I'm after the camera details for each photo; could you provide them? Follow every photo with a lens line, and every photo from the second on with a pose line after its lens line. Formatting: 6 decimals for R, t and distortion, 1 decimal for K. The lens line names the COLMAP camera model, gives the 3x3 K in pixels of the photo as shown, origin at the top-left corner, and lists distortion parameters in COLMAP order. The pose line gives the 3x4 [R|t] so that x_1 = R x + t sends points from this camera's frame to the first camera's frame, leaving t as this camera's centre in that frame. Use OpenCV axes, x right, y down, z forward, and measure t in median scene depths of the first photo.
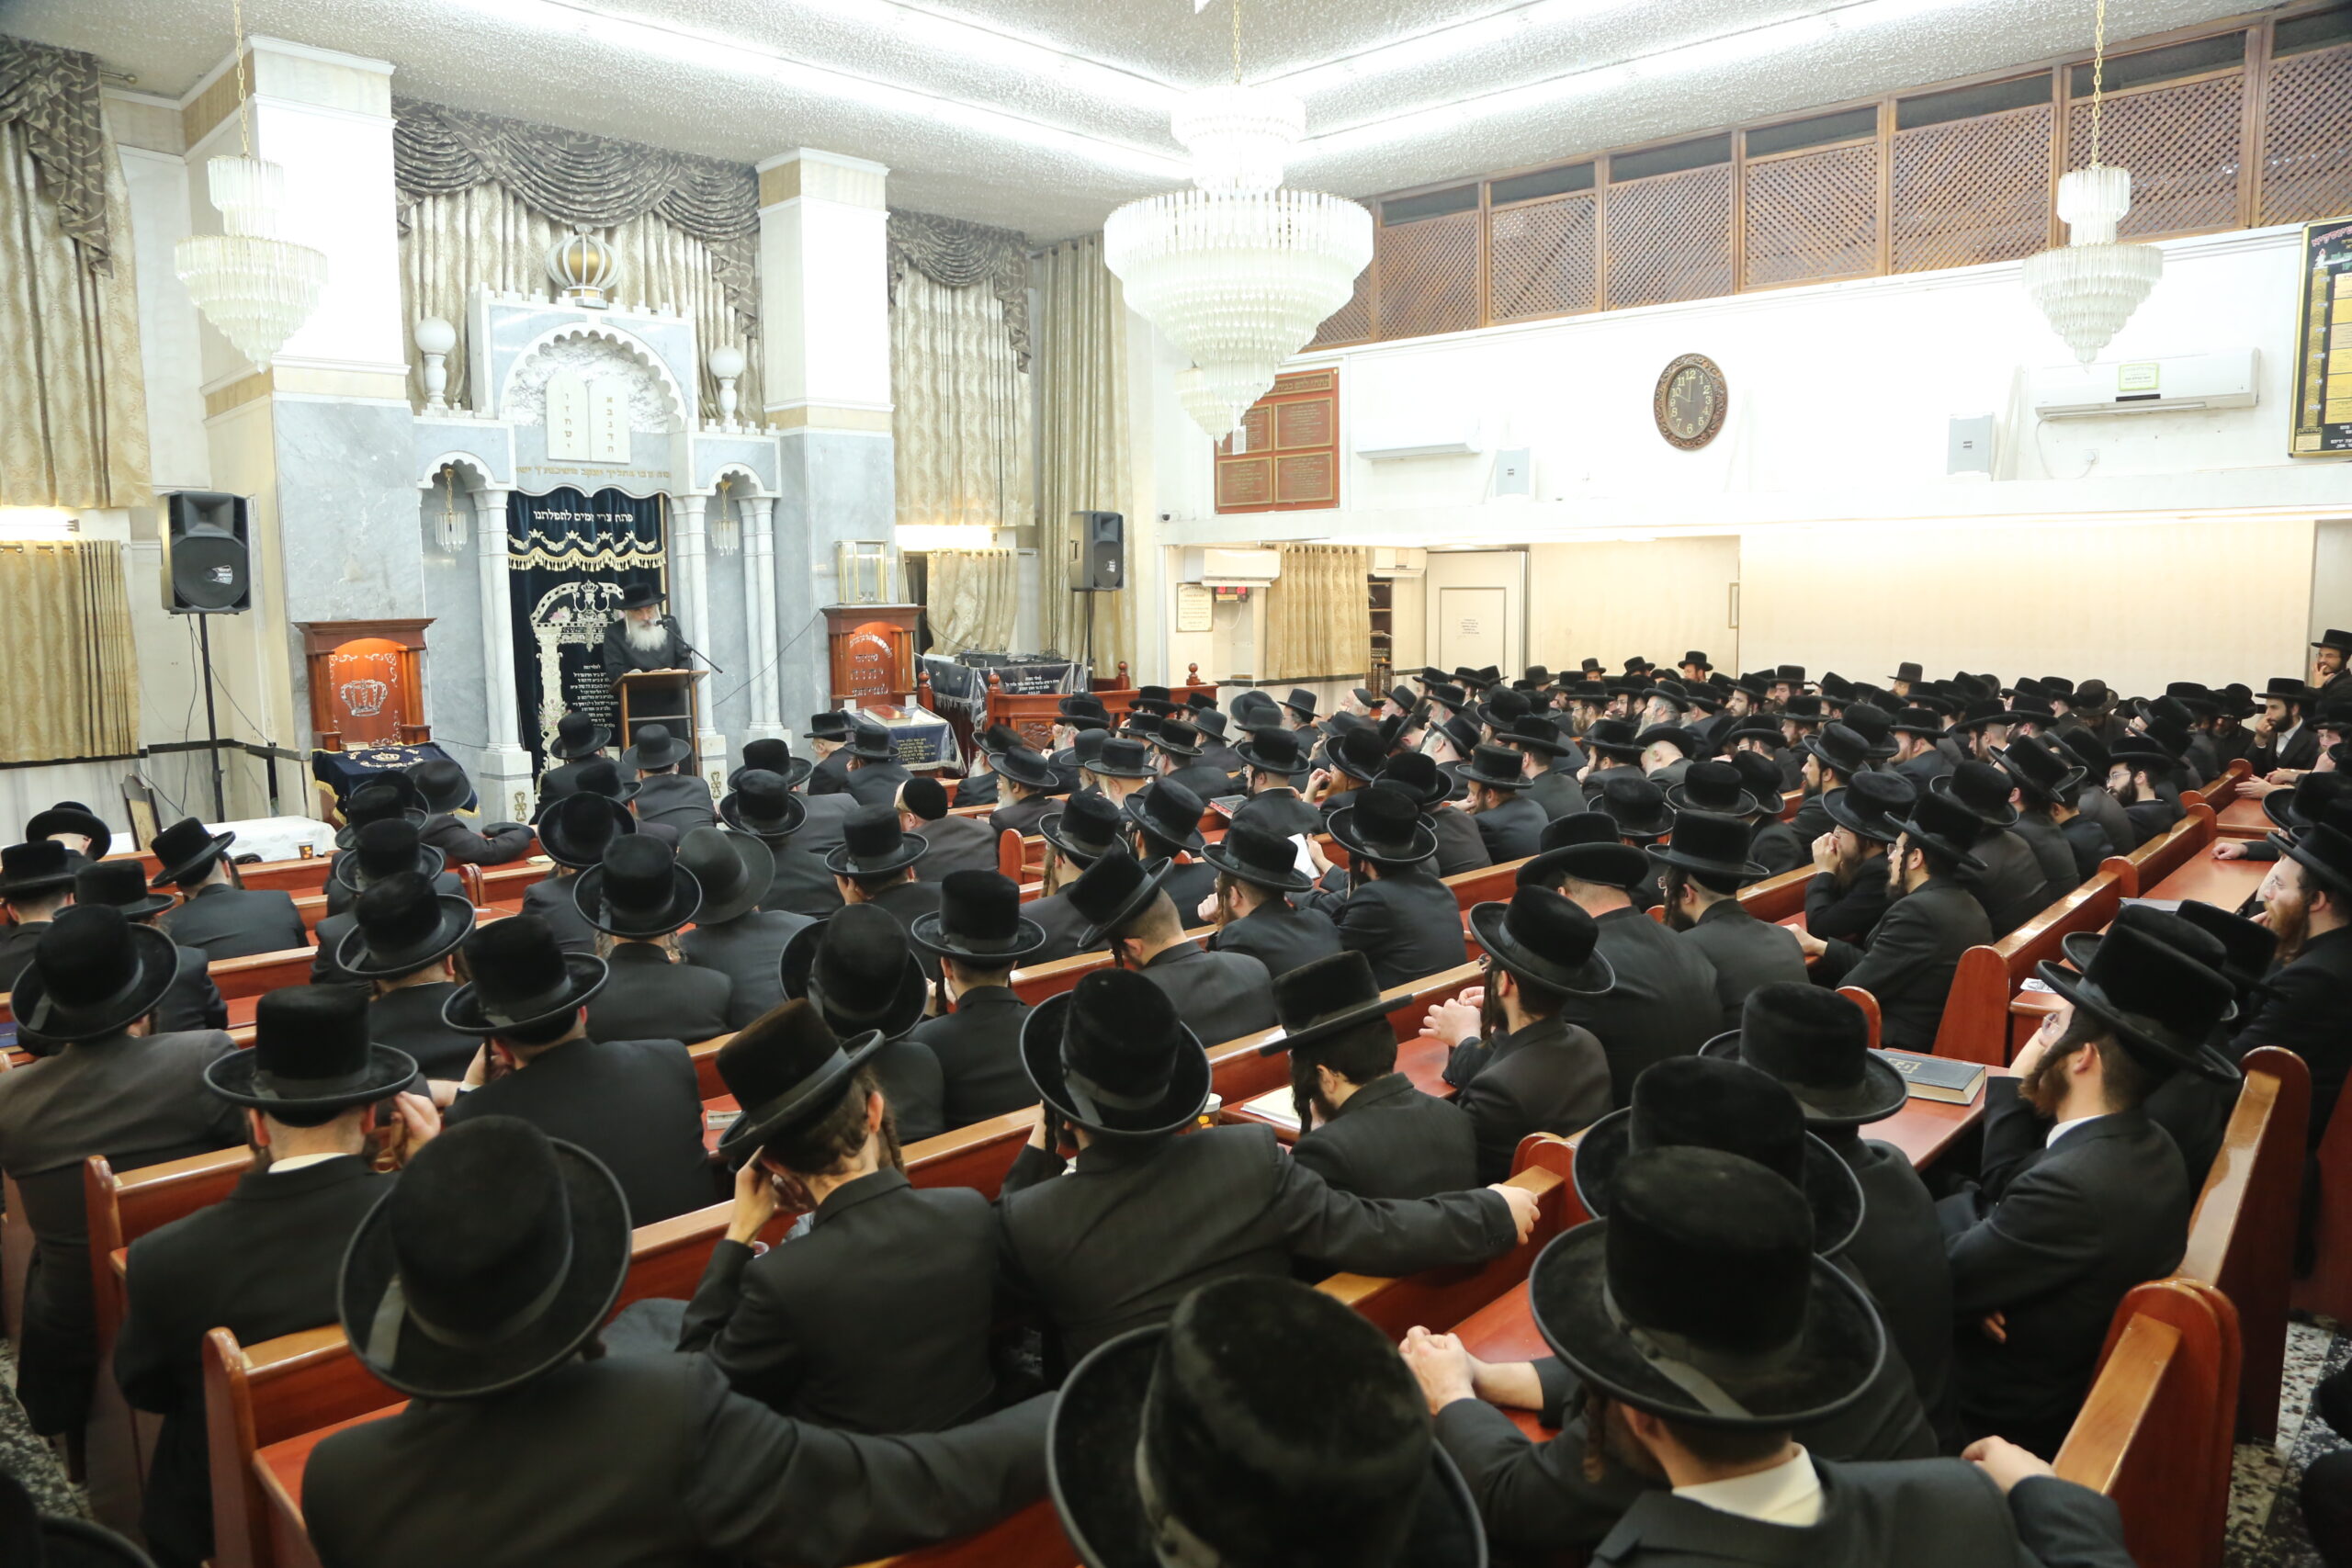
lens RADIAL K [[1571.8, 0, 1171.9], [0, 1571.8, 807.2], [0, 0, 1]] dist [-0.128855, 0.077761]
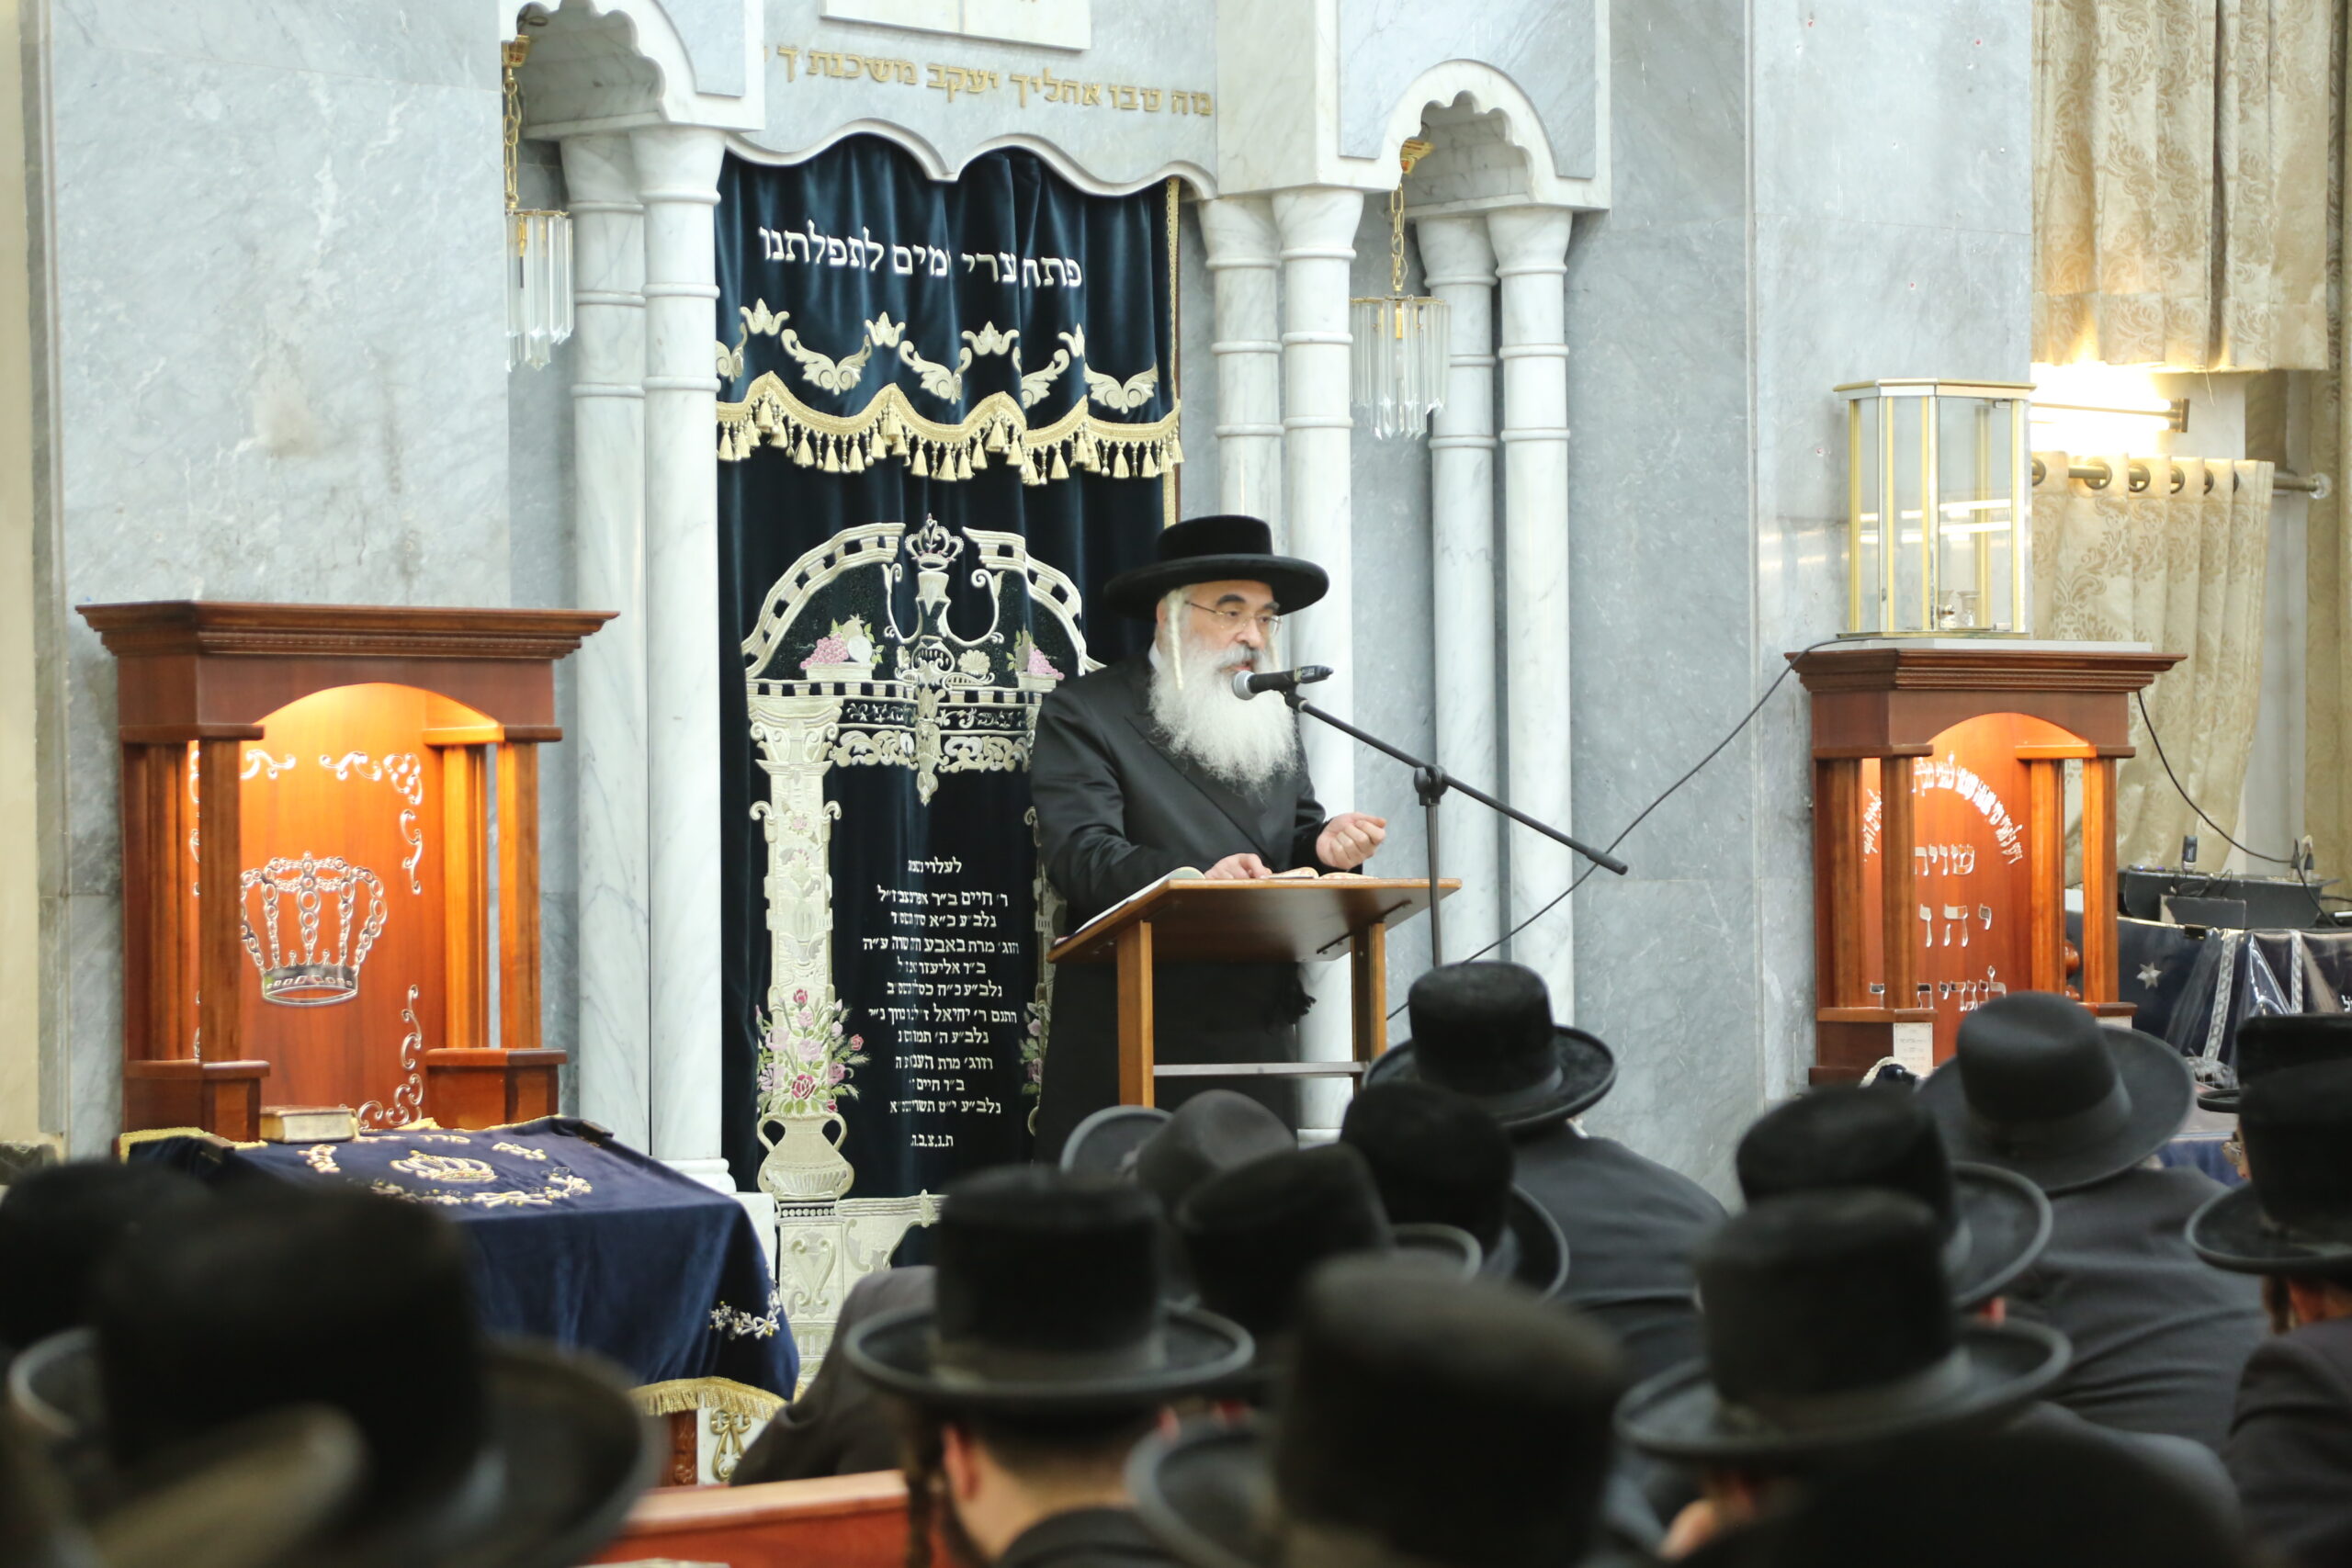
lens RADIAL K [[6584.1, 0, 1176.0], [0, 6584.1, 784.0], [0, 0, 1]] dist [0.747918, -0.839073]
pose [[0.998937, 0.001966, -0.046044, -0.294800], [-0.008680, 0.989236, -0.146074, 0.050545], [0.045261, 0.146318, 0.988202, -0.039271]]
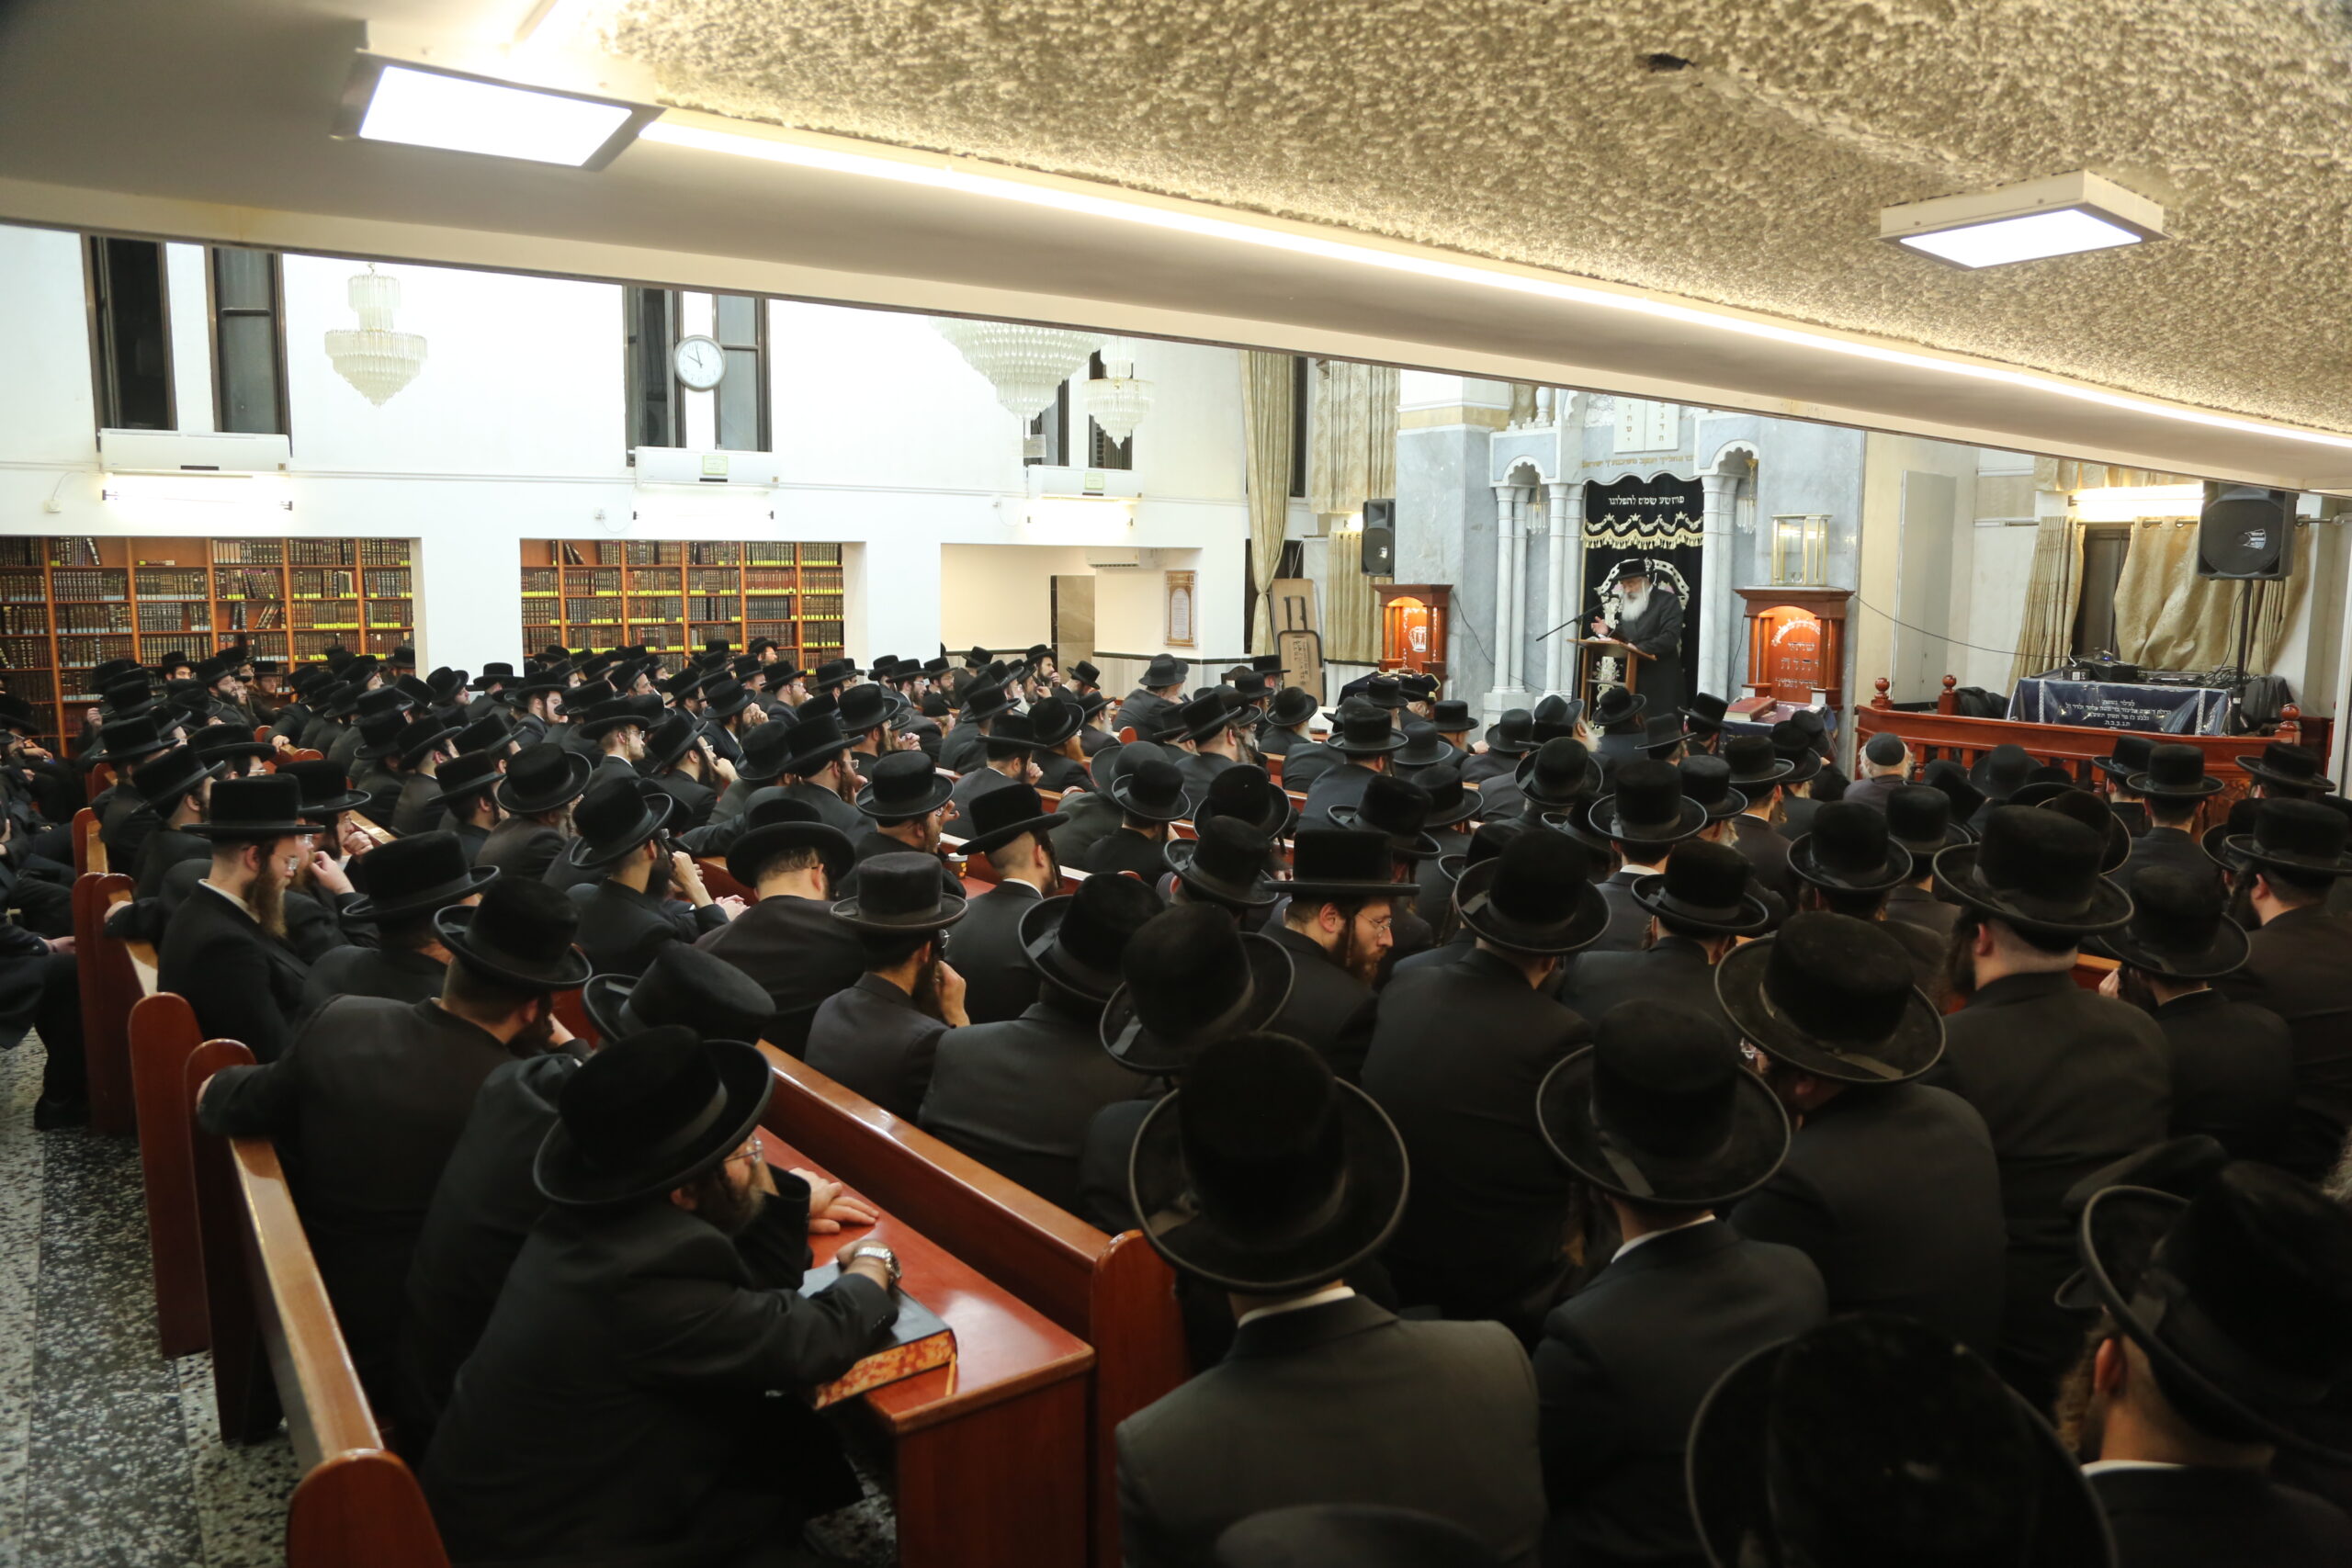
lens RADIAL K [[1571.8, 0, 1171.9], [0, 1571.8, 807.2], [0, 0, 1]] dist [-0.128855, 0.077761]
pose [[-0.195433, 0.151590, -0.968930, 0.819121], [-0.130949, 0.975101, 0.178968, -0.128766], [0.971935, 0.161857, -0.170717, 0.901489]]
